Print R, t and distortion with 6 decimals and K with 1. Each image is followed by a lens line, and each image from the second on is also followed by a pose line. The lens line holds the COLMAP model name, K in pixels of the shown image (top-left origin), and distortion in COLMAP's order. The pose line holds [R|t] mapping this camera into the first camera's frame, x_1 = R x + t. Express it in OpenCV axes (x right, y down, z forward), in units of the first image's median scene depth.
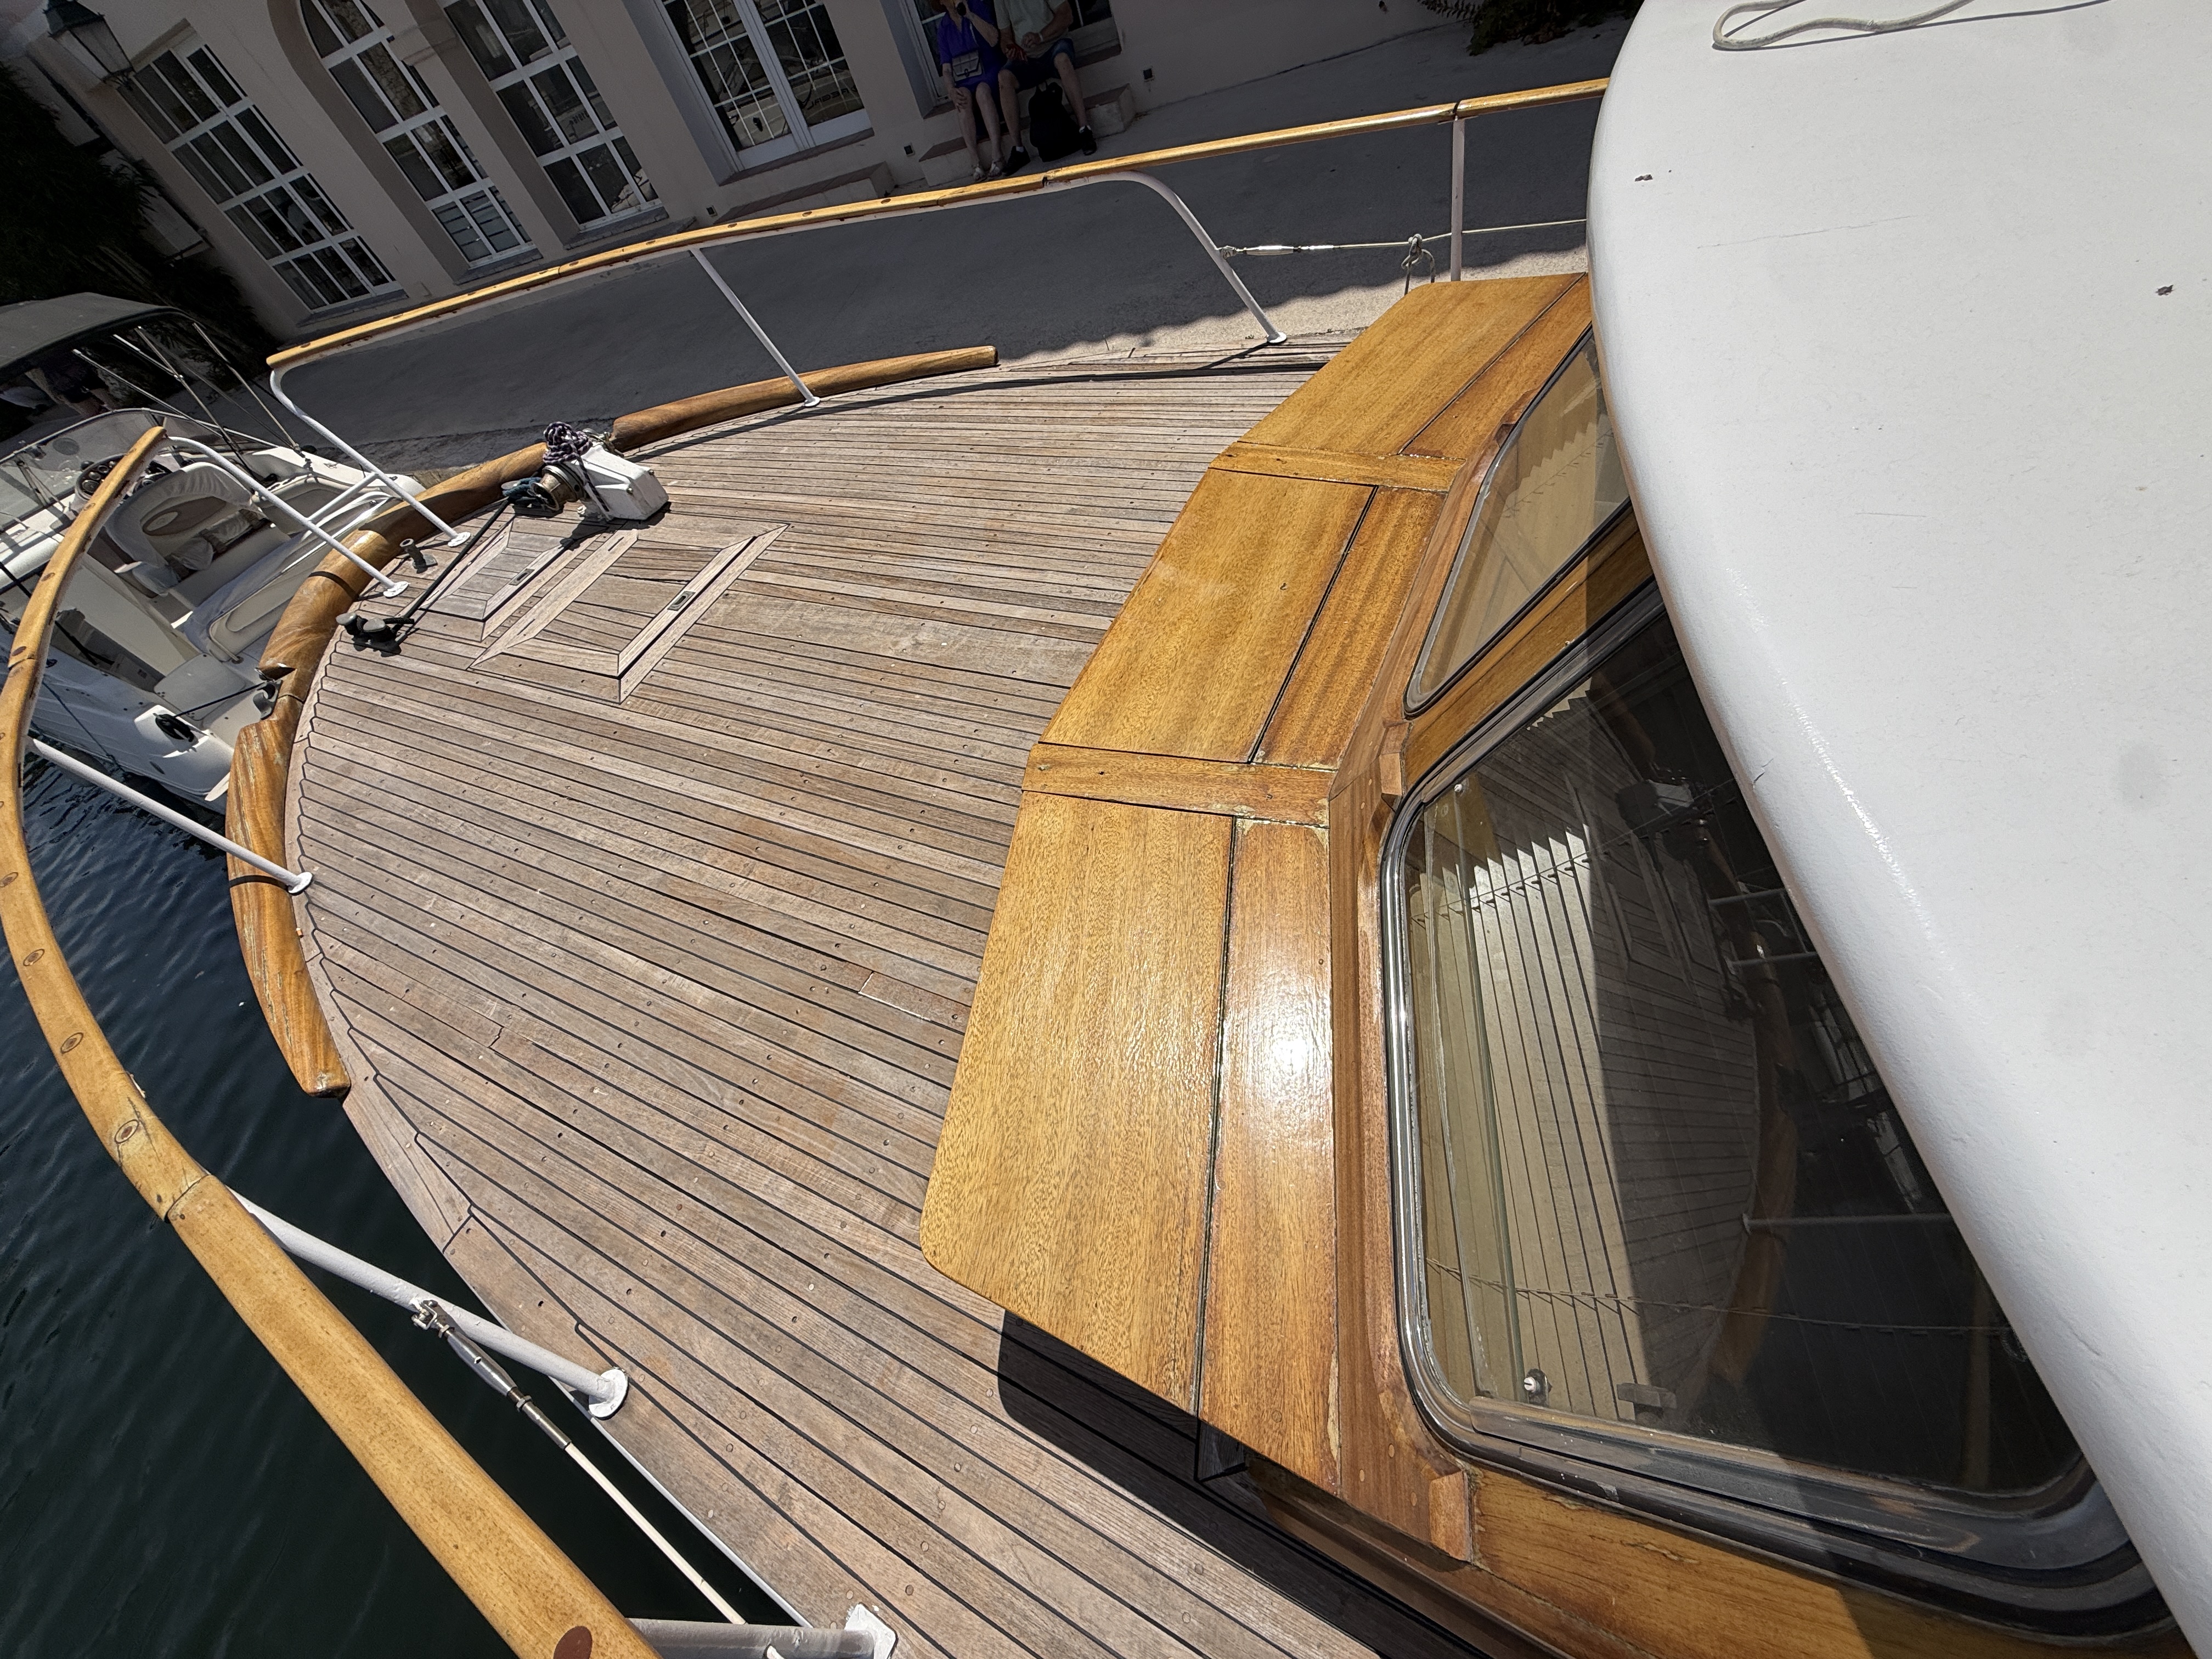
lens RADIAL K [[882.6, 0, 1112.0], [0, 882.6, 822.3], [0, 0, 1]] dist [0.000174, 0.000149]
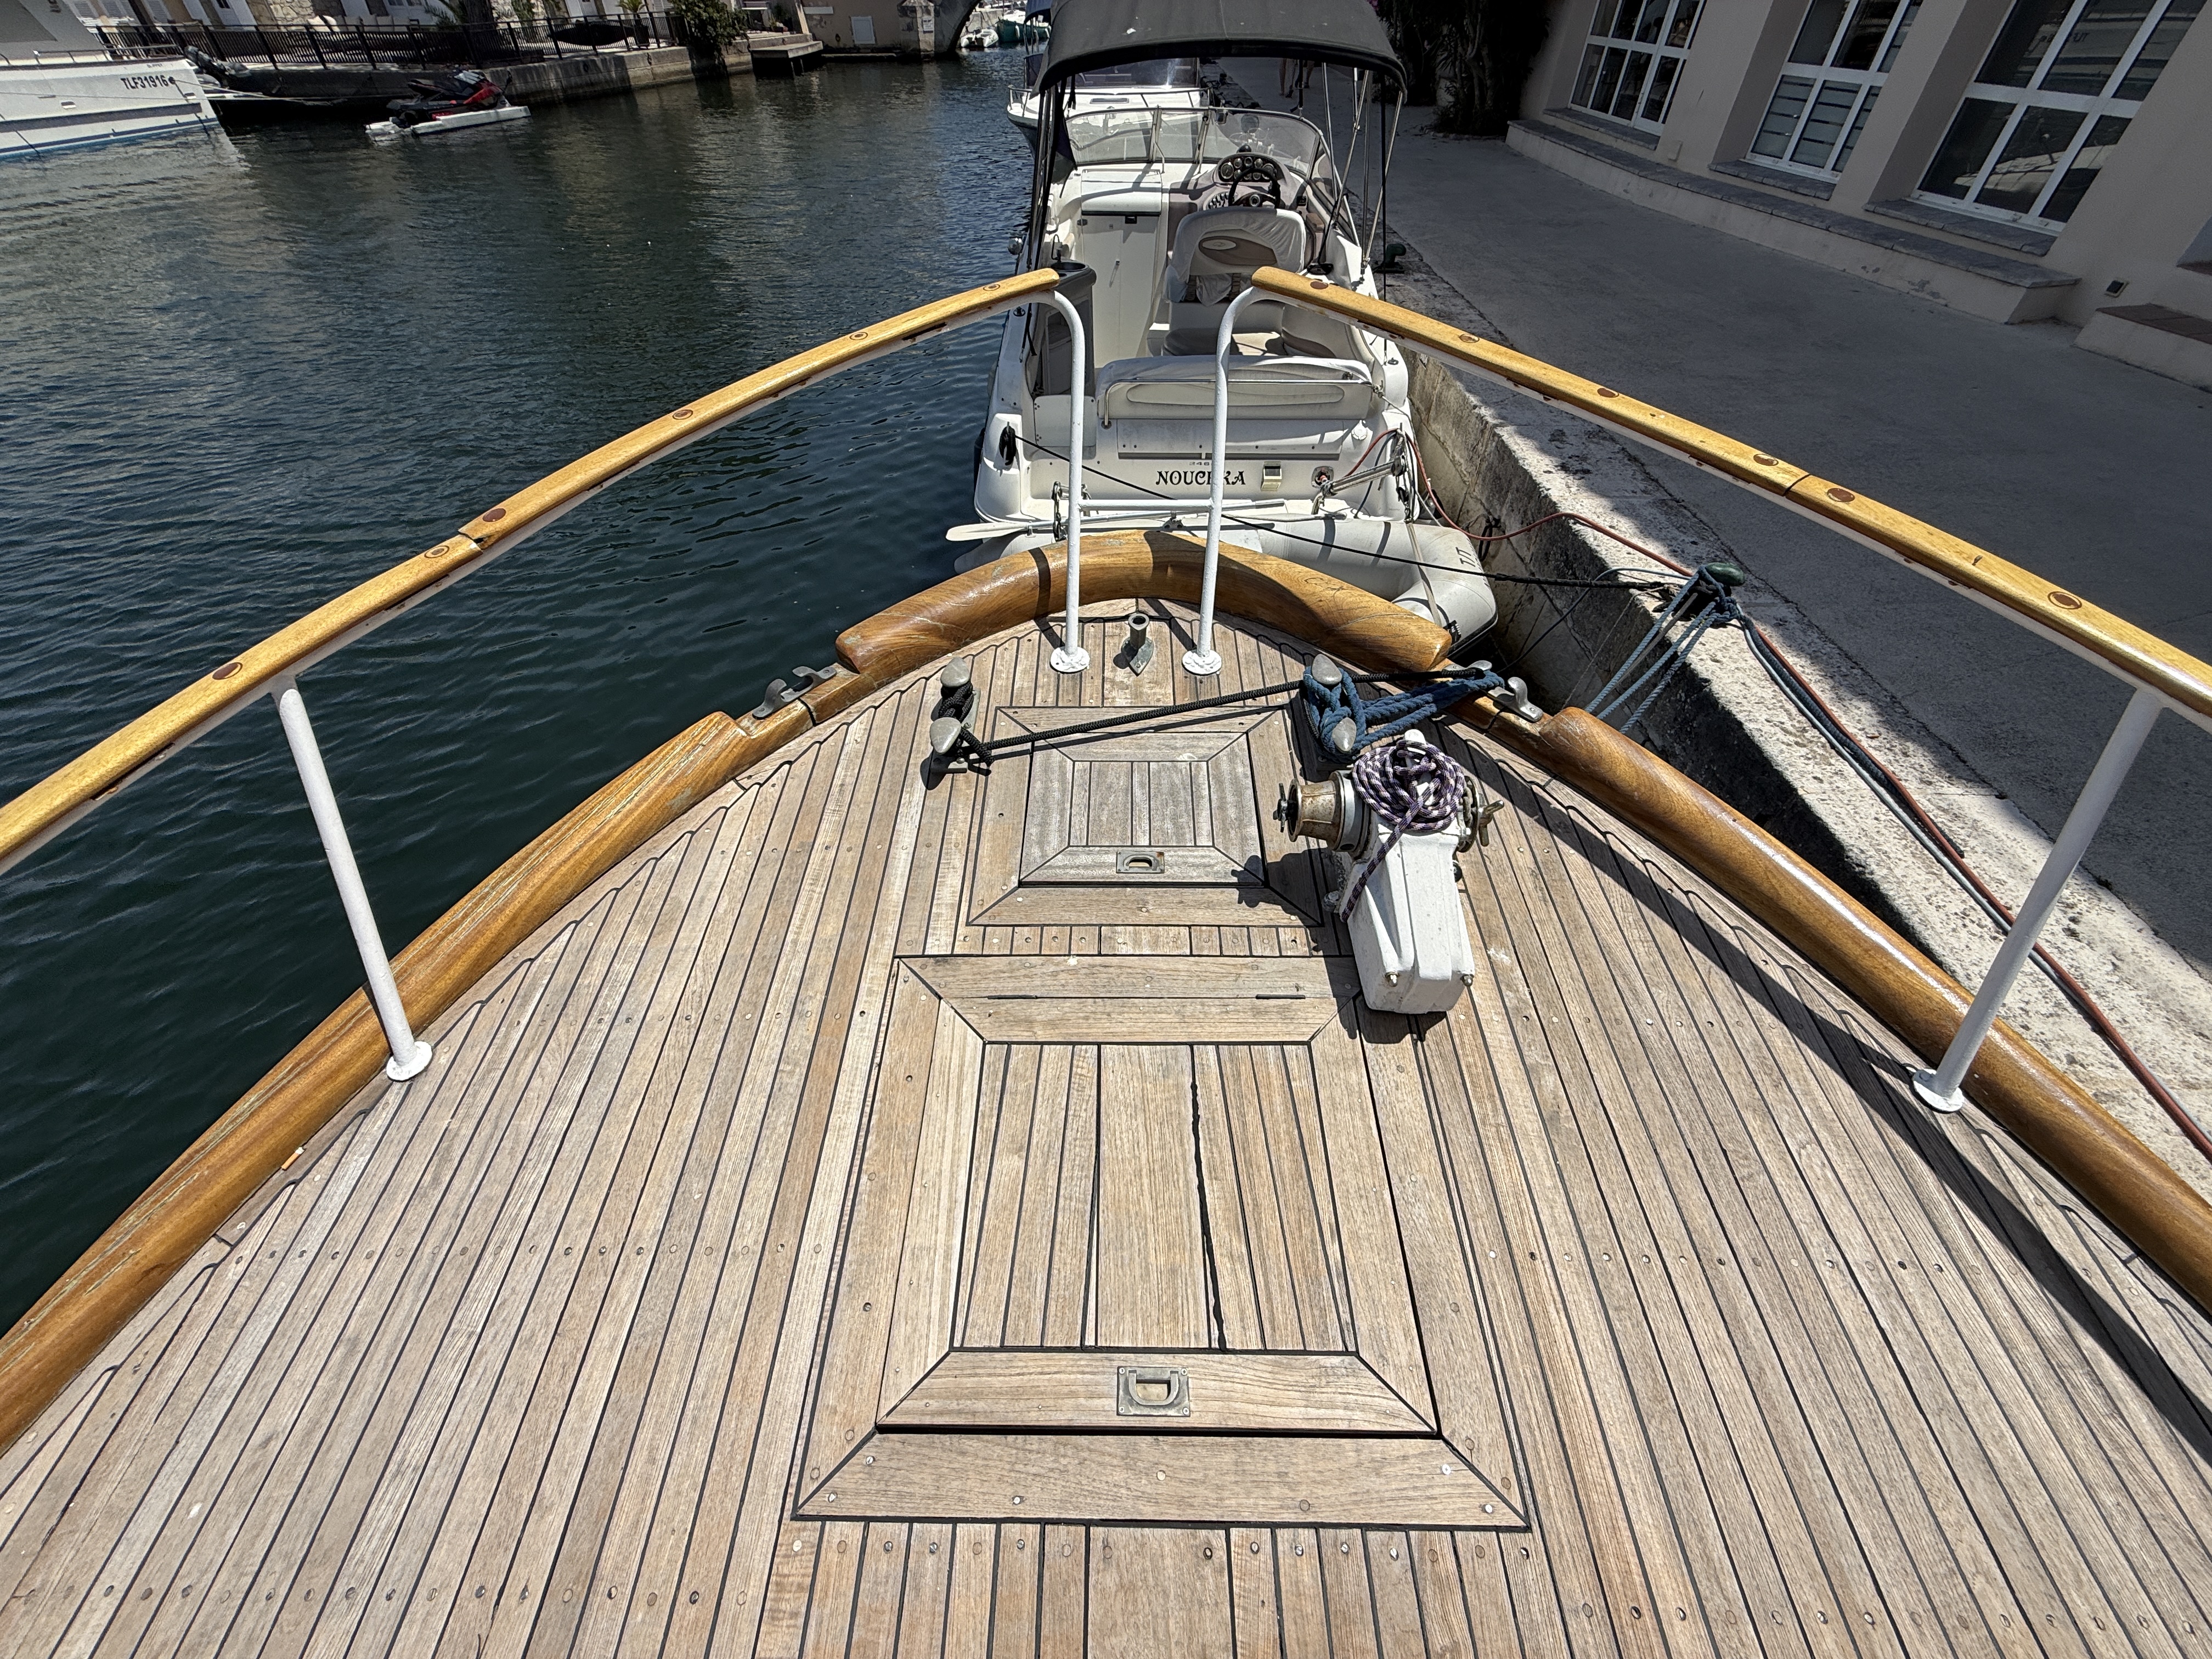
lens RADIAL K [[882.6, 0, 1107.2], [0, 882.6, 834.5], [0, 0, 1]] dist [0.000174, 0.000149]
pose [[0.405314, 0.813641, -0.416784, -0.471223], [-0.762850, 0.552260, 0.336258, -0.443108], [0.503766, 0.181654, 0.844525, 0.546787]]
